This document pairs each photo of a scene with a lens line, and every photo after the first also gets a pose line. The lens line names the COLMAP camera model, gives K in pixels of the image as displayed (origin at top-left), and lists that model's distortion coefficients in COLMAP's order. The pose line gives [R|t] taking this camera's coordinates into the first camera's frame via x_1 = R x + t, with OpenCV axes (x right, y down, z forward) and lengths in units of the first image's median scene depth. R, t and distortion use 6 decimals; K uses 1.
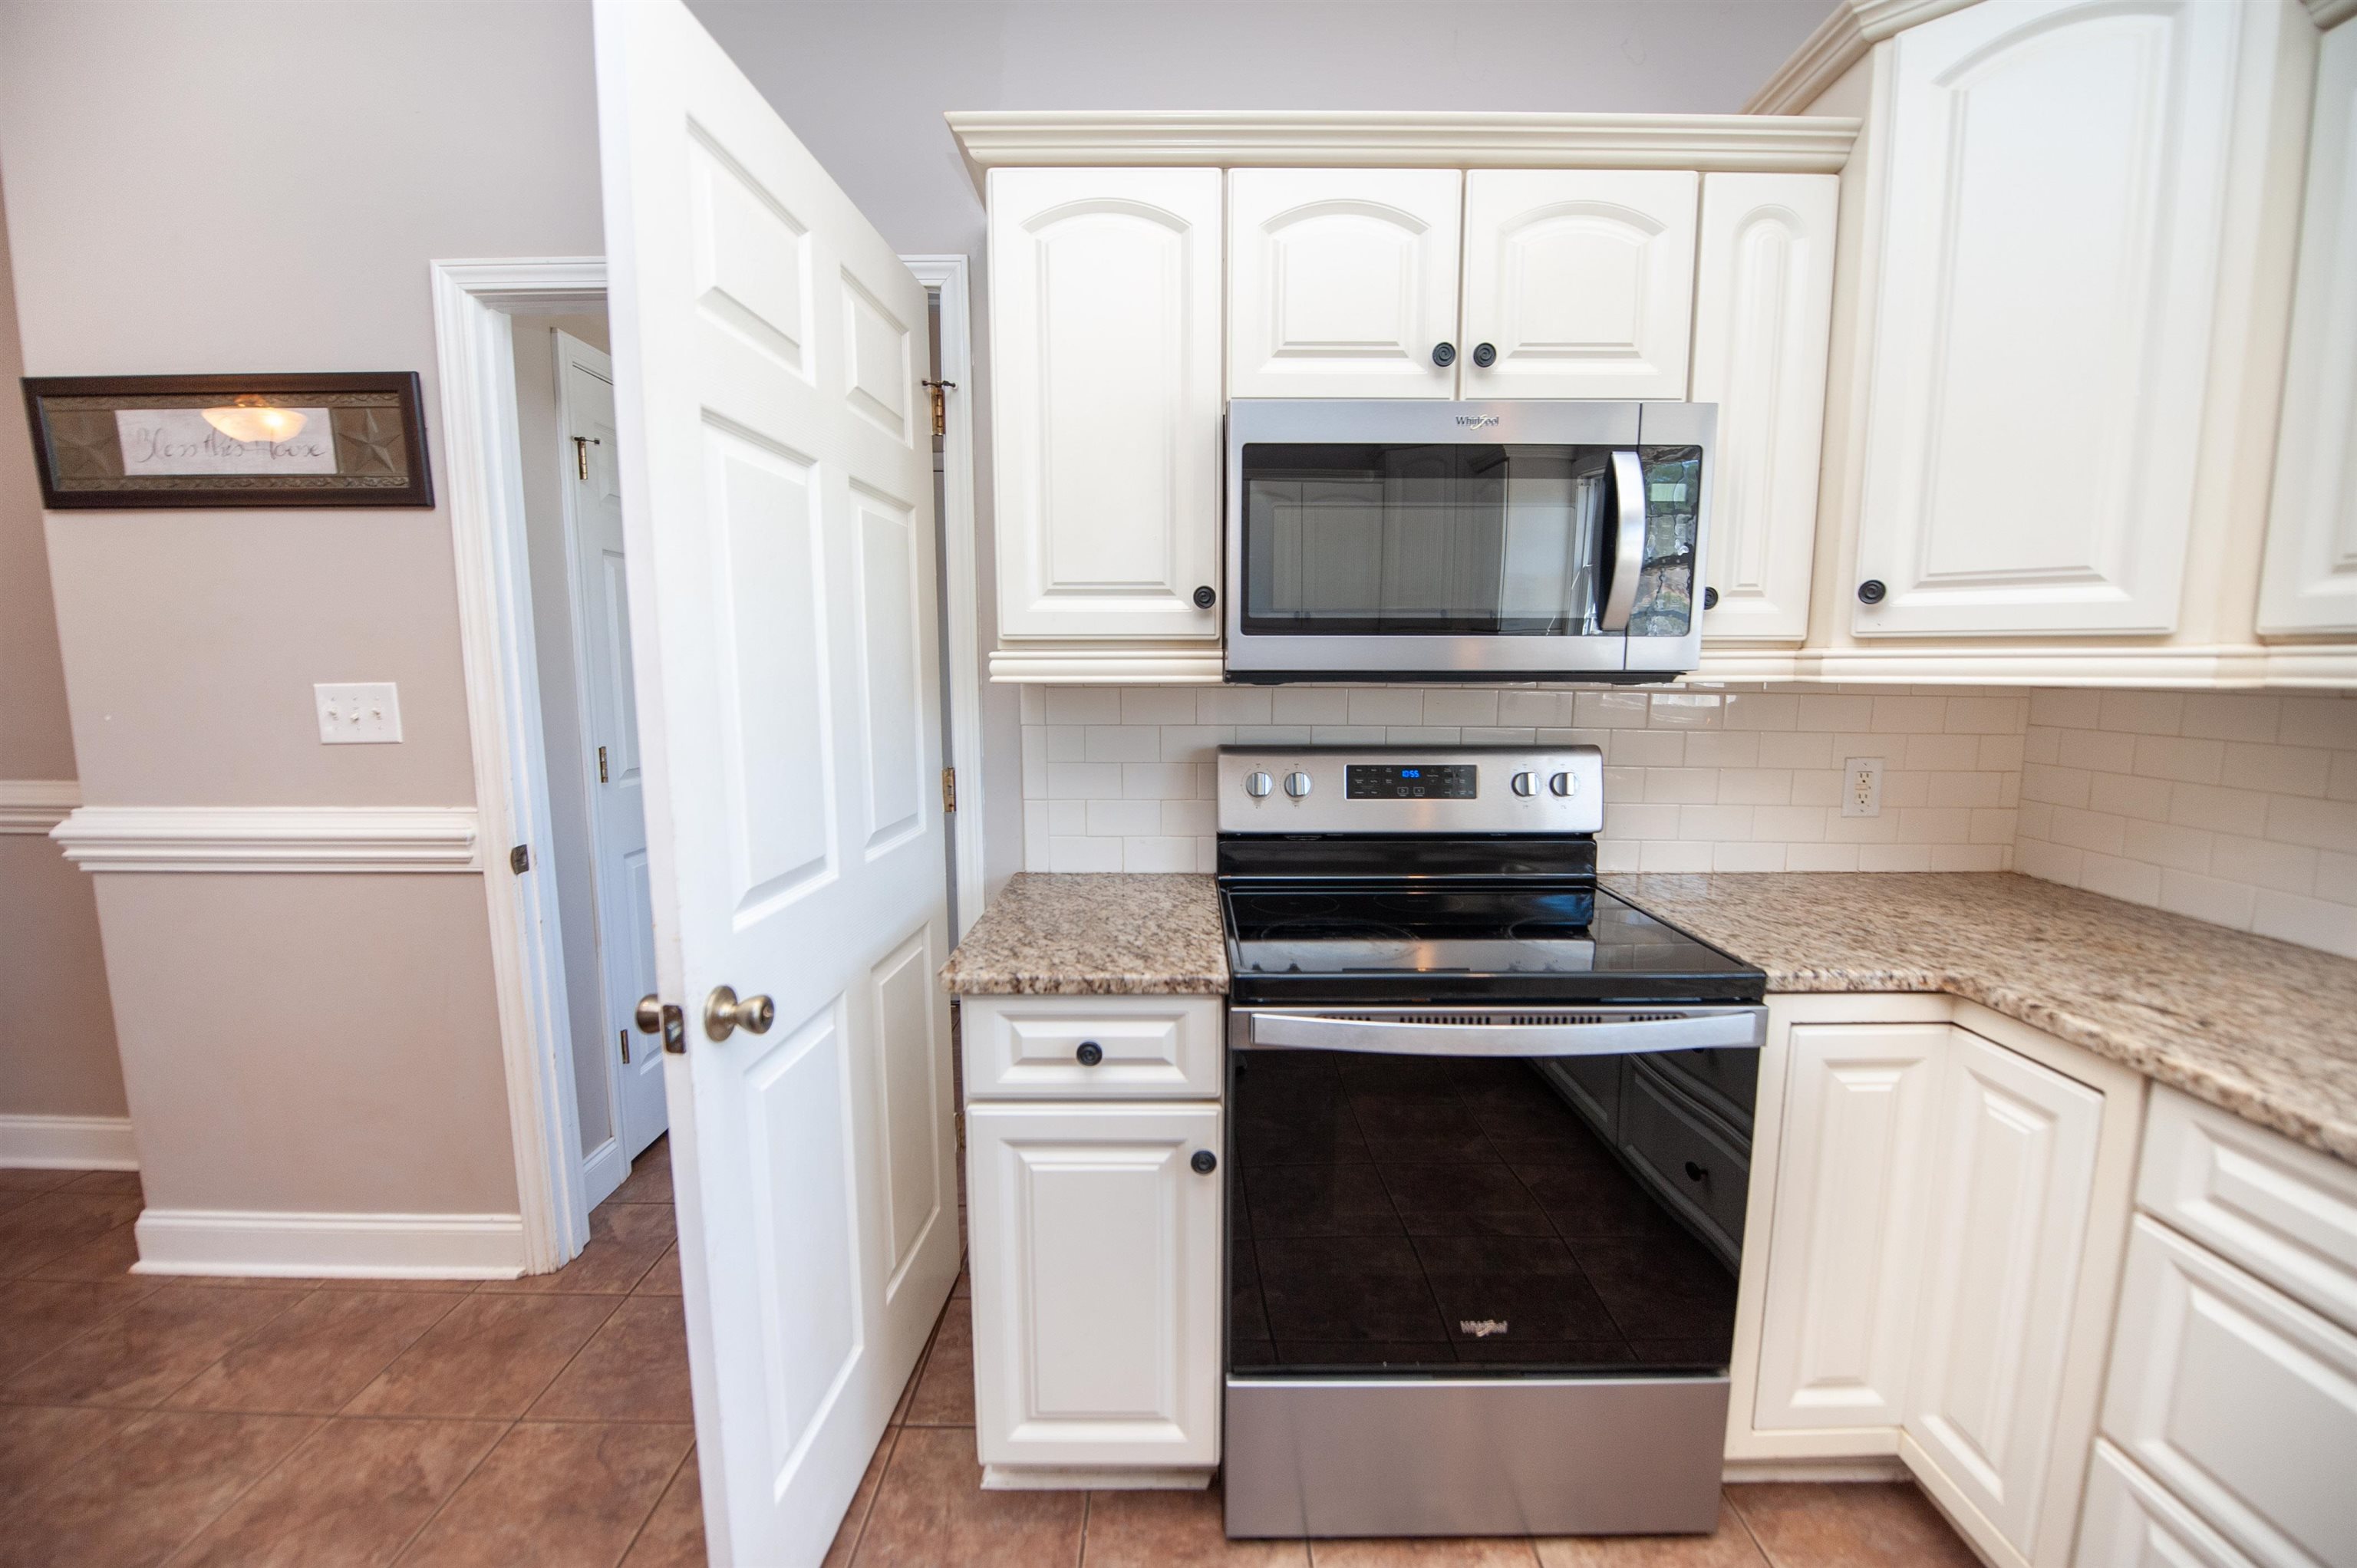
lens RADIAL K [[941.6, 0, 1188.5], [0, 941.6, 787.8], [0, 0, 1]] dist [-0.014709, -0.004058]
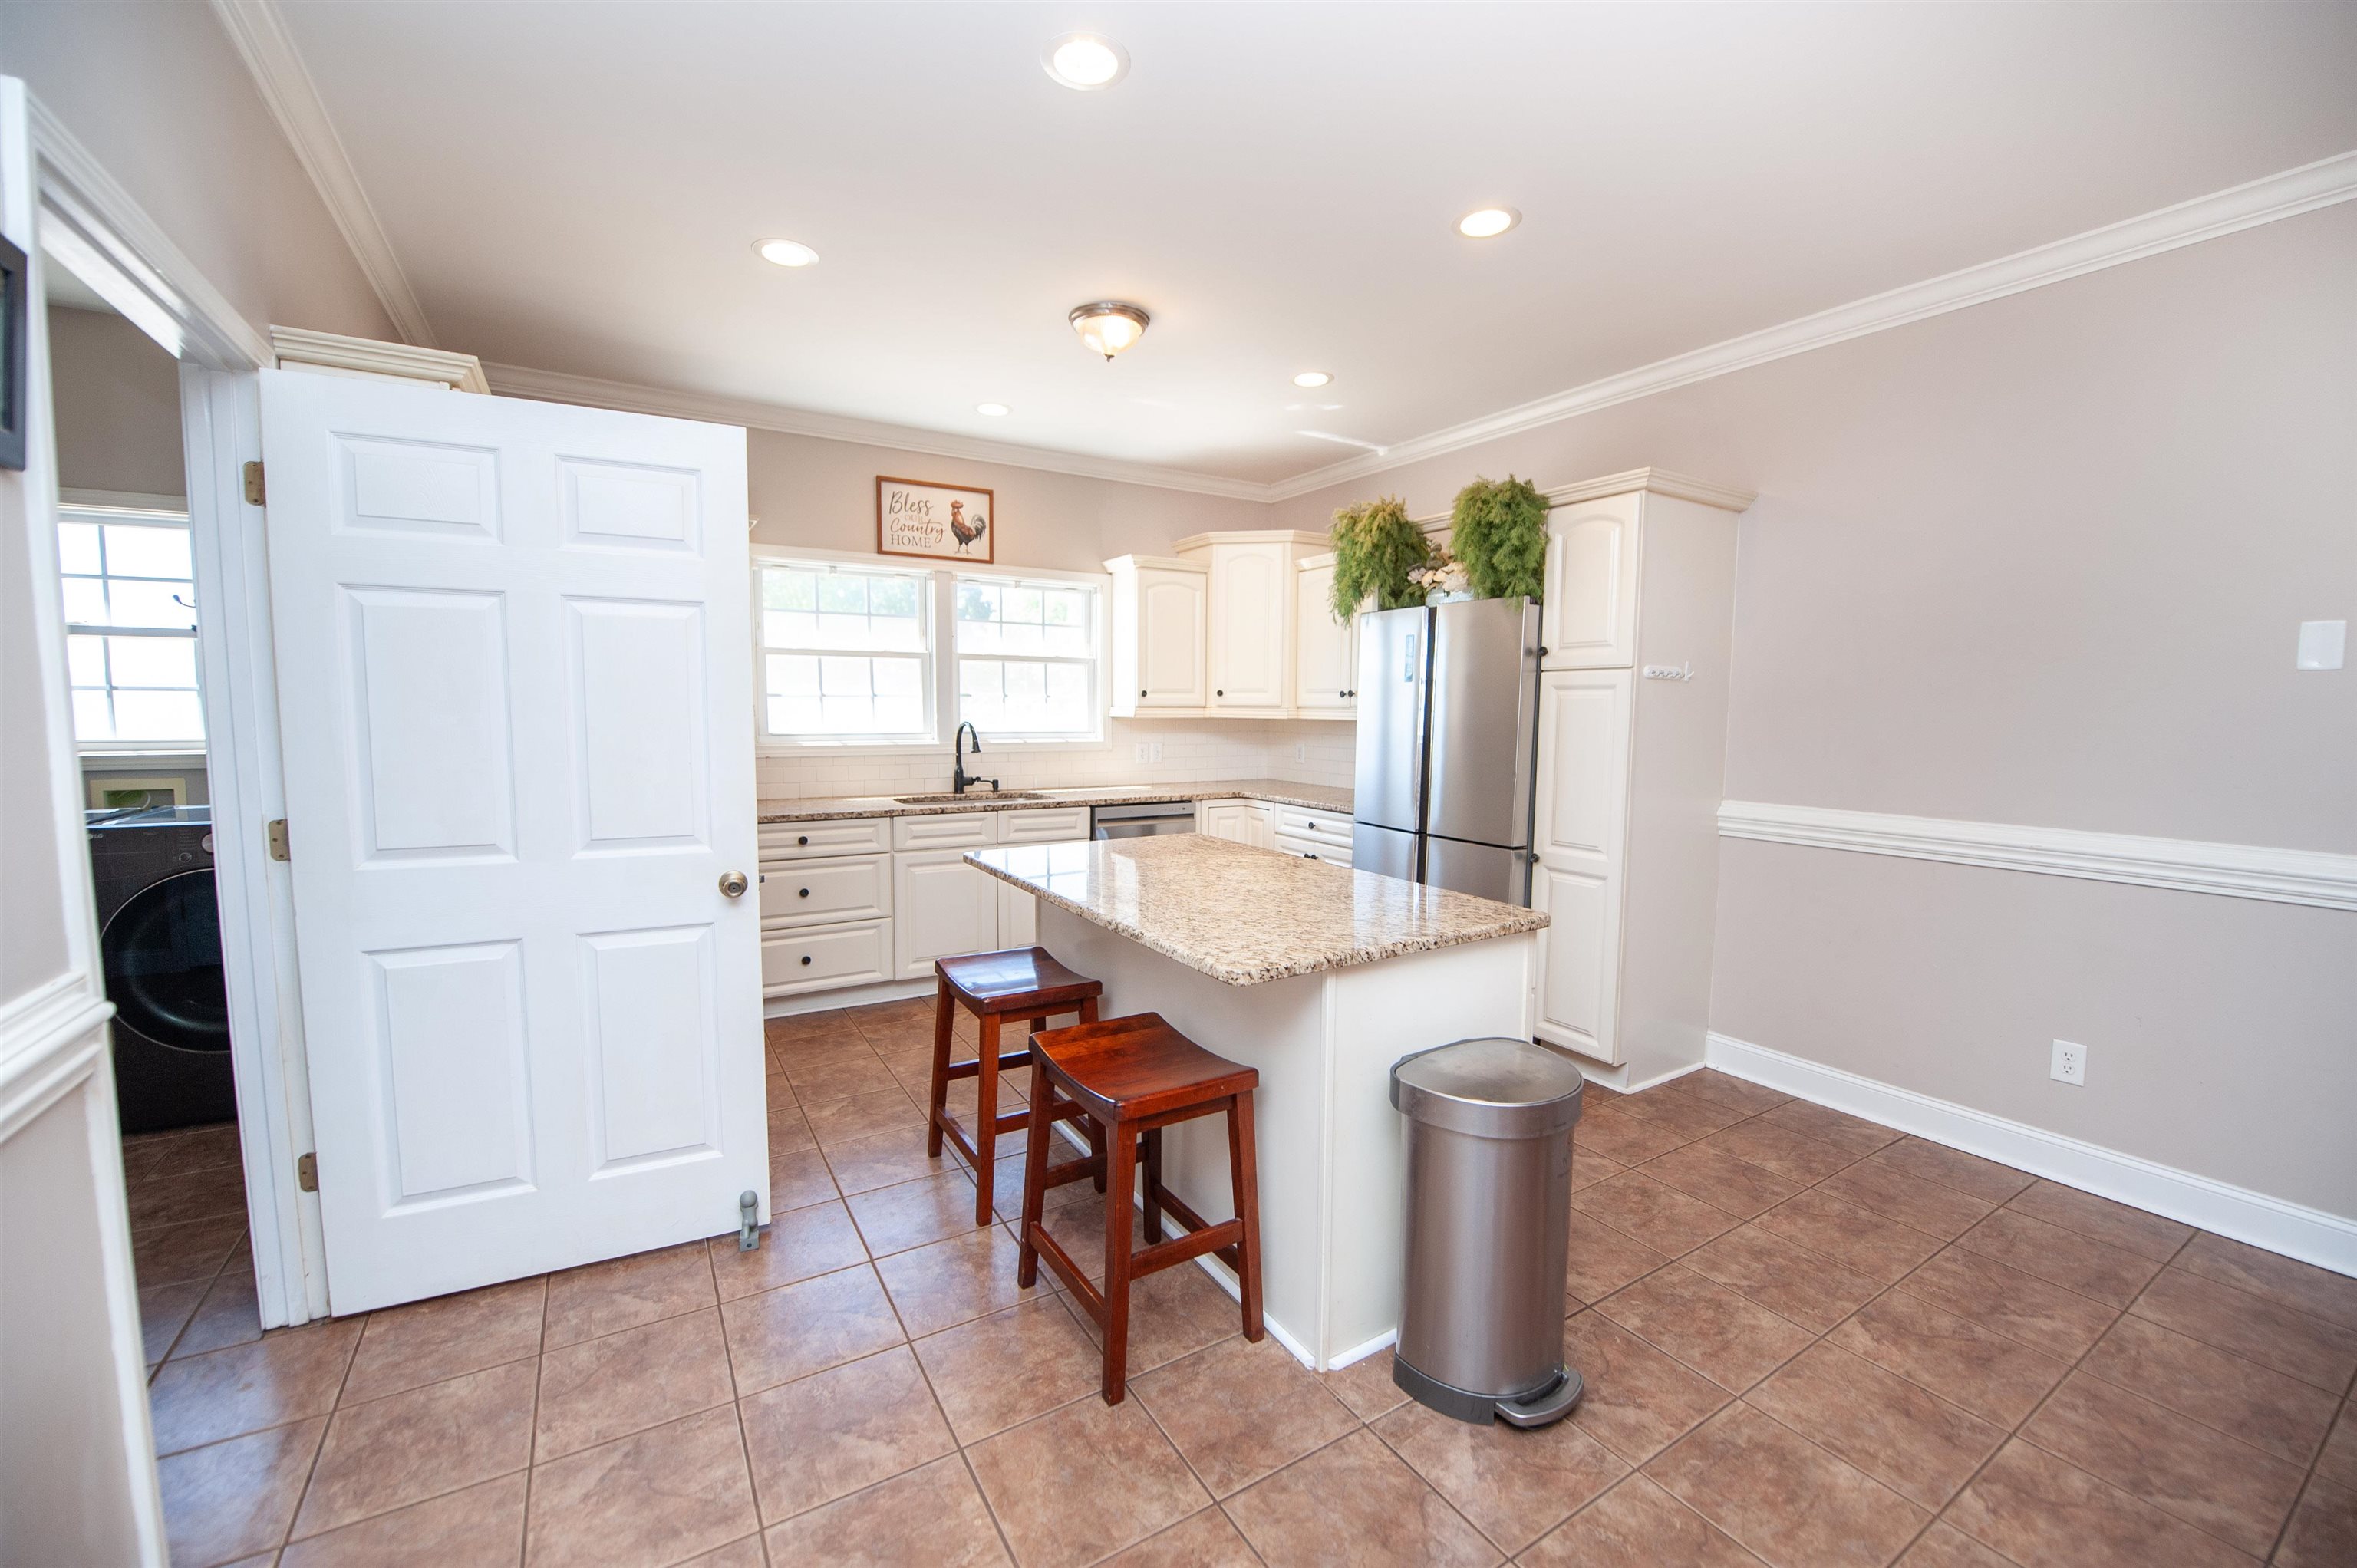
lens RADIAL K [[935.4, 0, 1189.9], [0, 935.4, 787.2], [0, 0, 1]] dist [-0.013347, -0.004841]
pose [[-0.526890, -0.081398, 0.846027, -2.177591], [0.097255, 0.983091, 0.155154, -0.154951], [-0.844351, 0.164029, -0.510064, 0.893051]]
